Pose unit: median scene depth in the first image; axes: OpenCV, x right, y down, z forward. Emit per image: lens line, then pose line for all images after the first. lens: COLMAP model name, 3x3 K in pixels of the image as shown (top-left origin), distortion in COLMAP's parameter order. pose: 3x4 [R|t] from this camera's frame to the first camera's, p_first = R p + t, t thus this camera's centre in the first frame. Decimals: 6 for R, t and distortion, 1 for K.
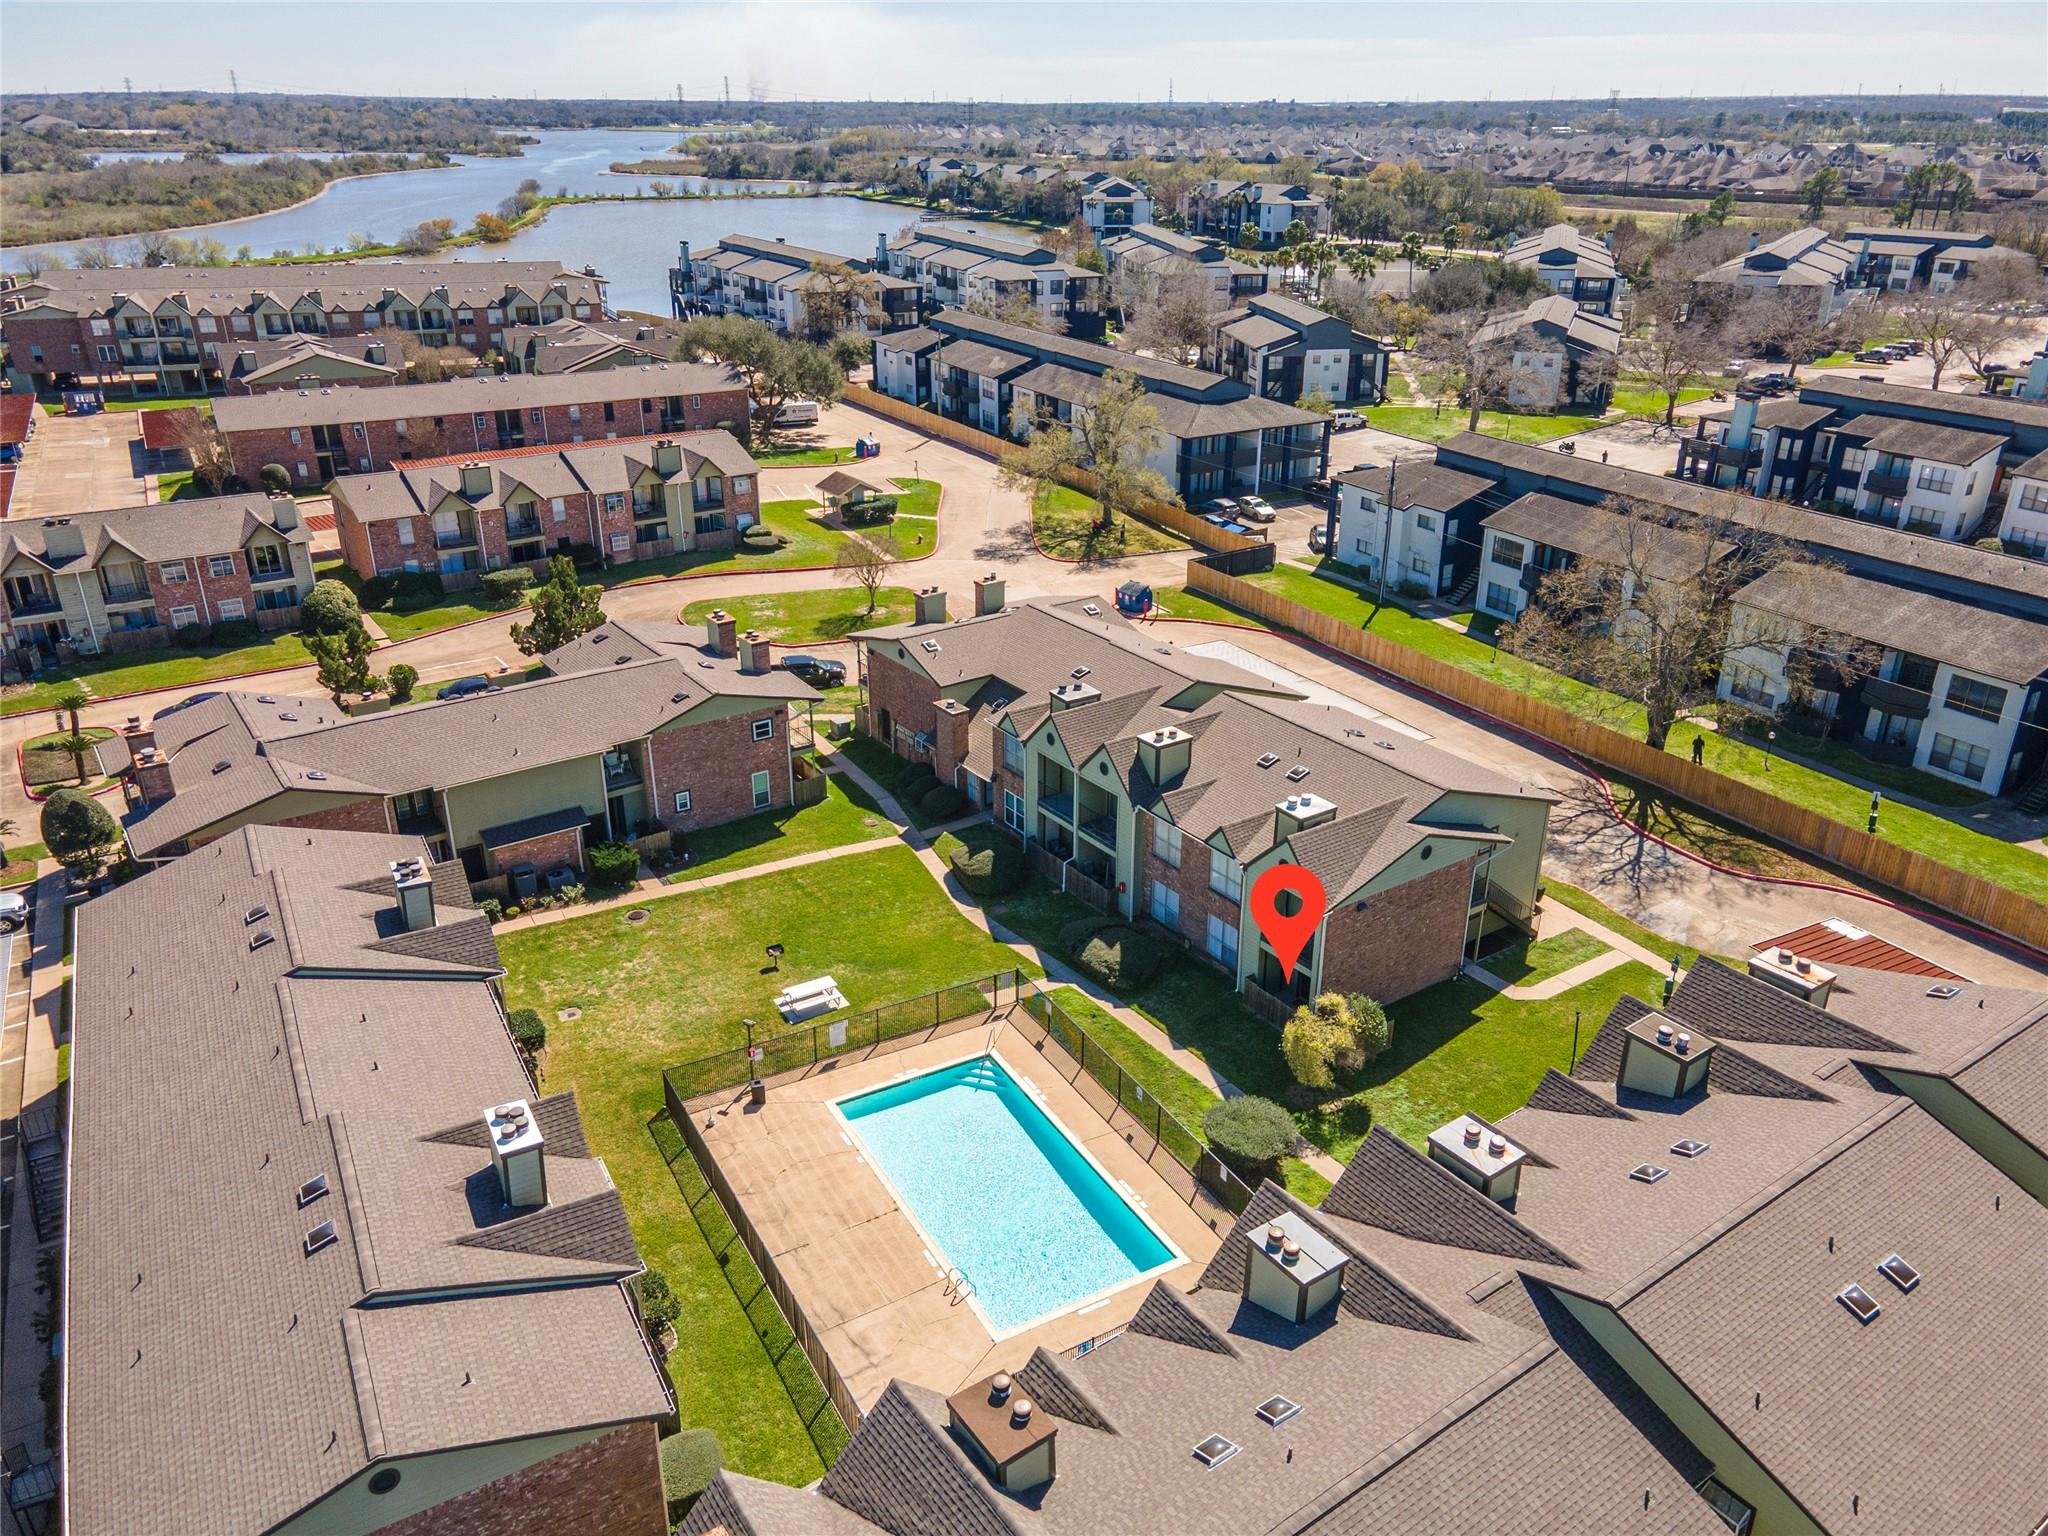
lens RADIAL K [[1536.3, 0, 1024.0], [0, 1536.3, 768.0], [0, 0, 1]] dist [0.061753, 0.008558]
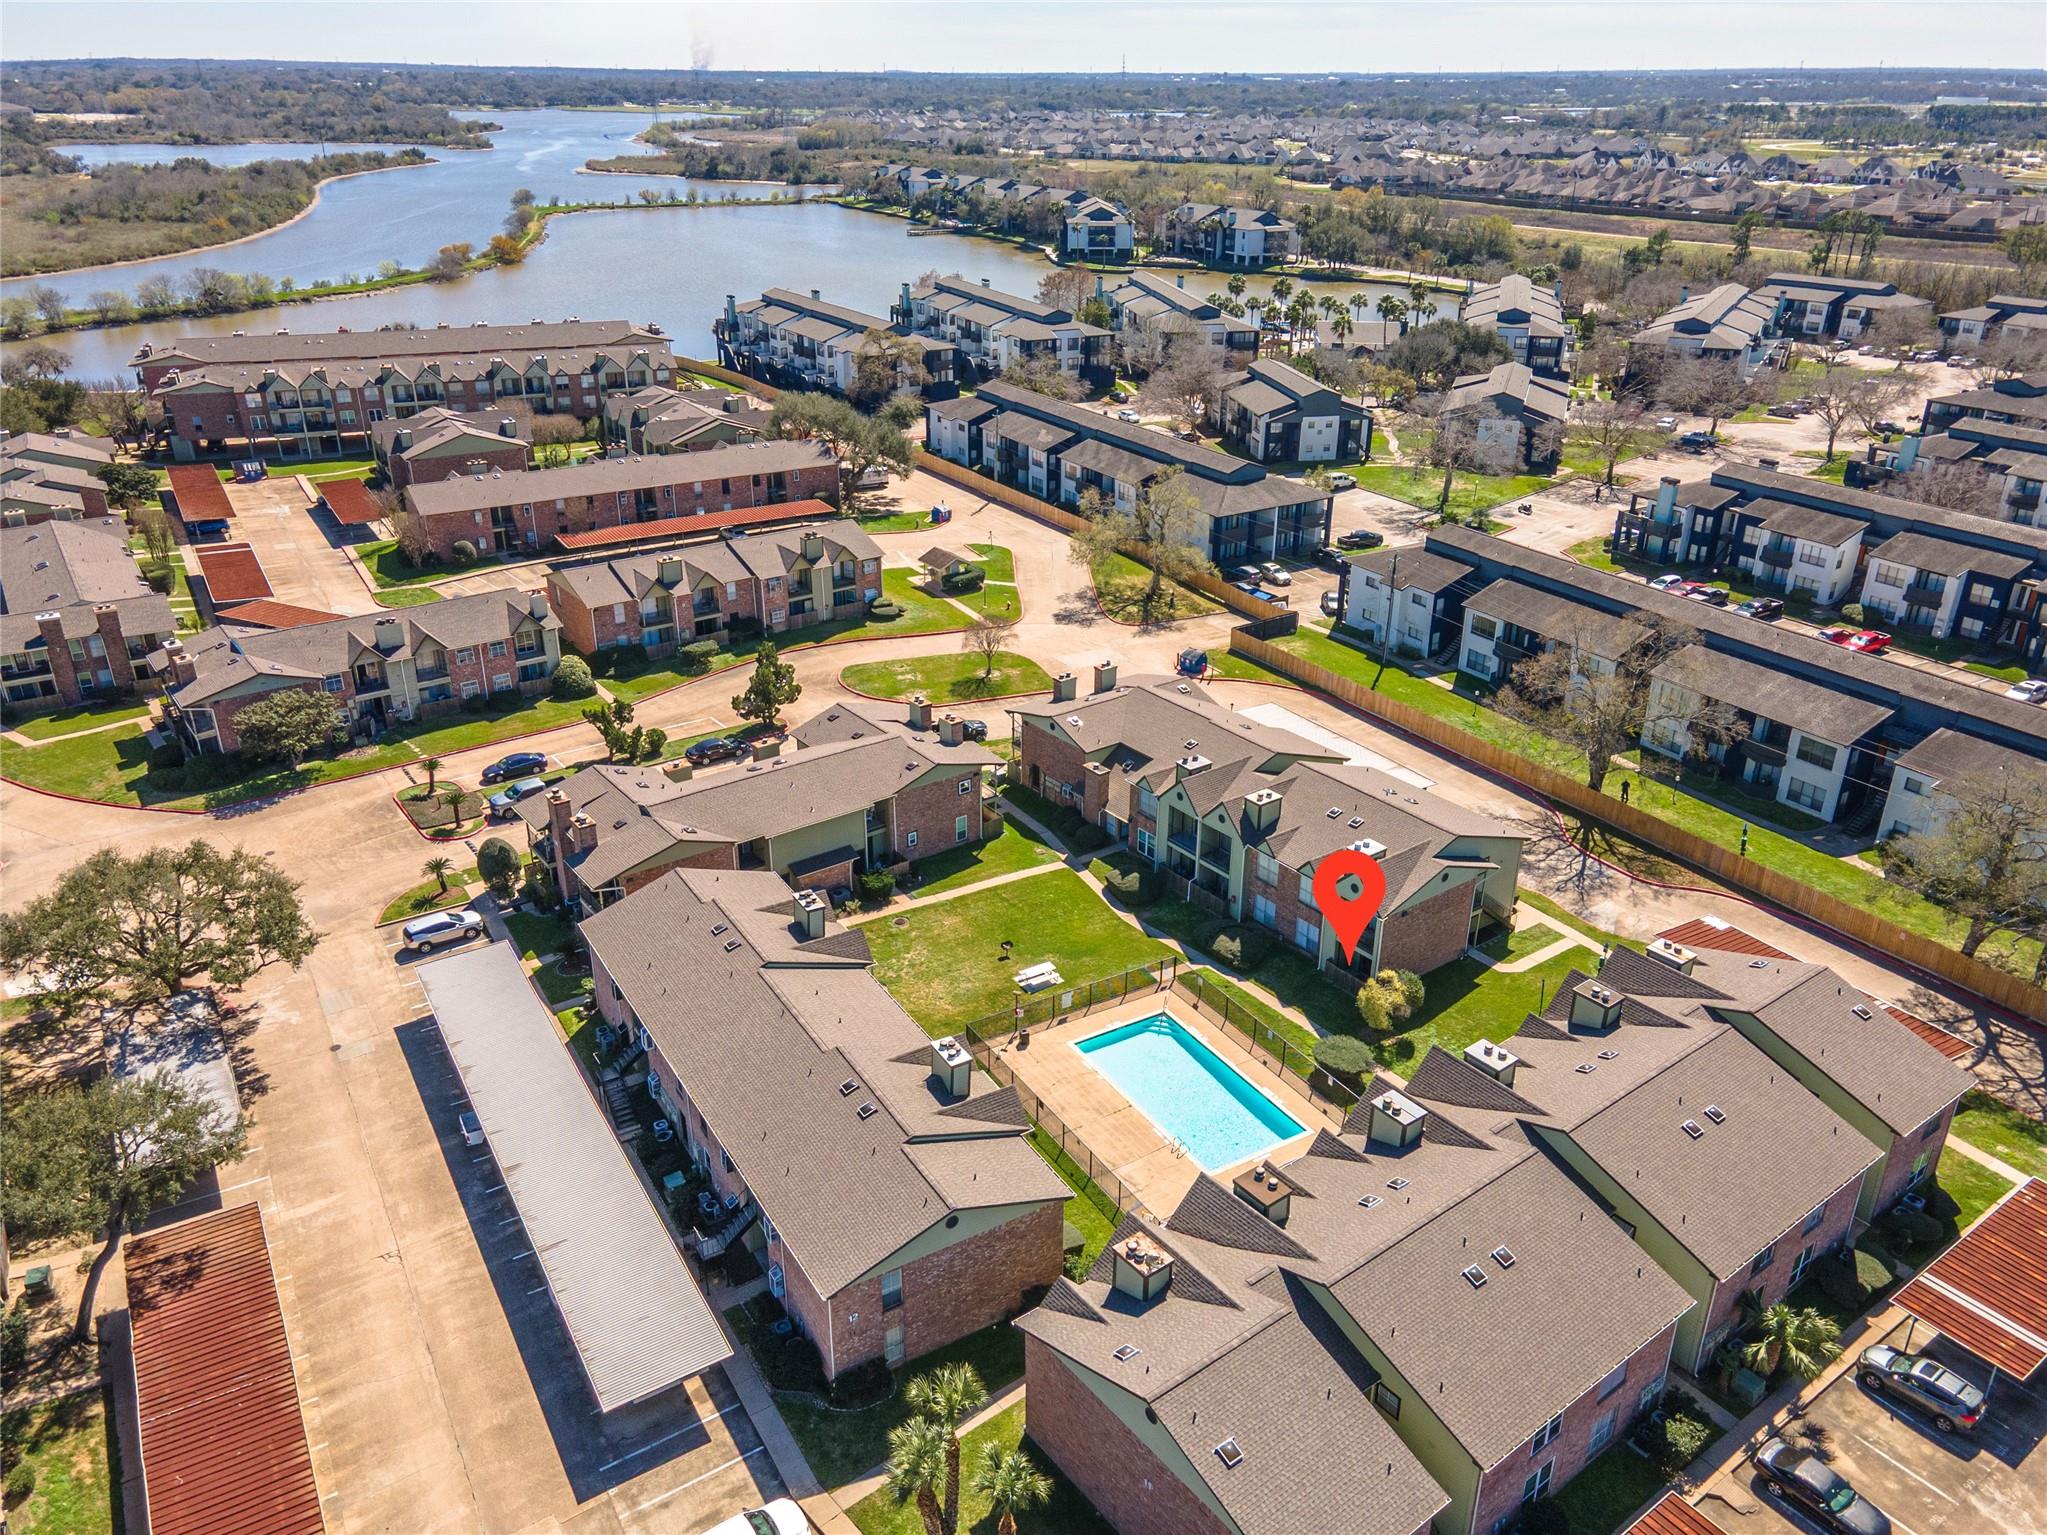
lens RADIAL K [[1535.5, 0, 1023.5], [0, 1535.5, 767.5], [0, 0, 1]] dist [0.061753, 0.008558]
pose [[0.999575, -0.010248, 0.027279, -0.088537], [0.009823, 0.999829, 0.015665, -0.036770], [-0.027435, -0.015390, 0.999505, -0.231734]]
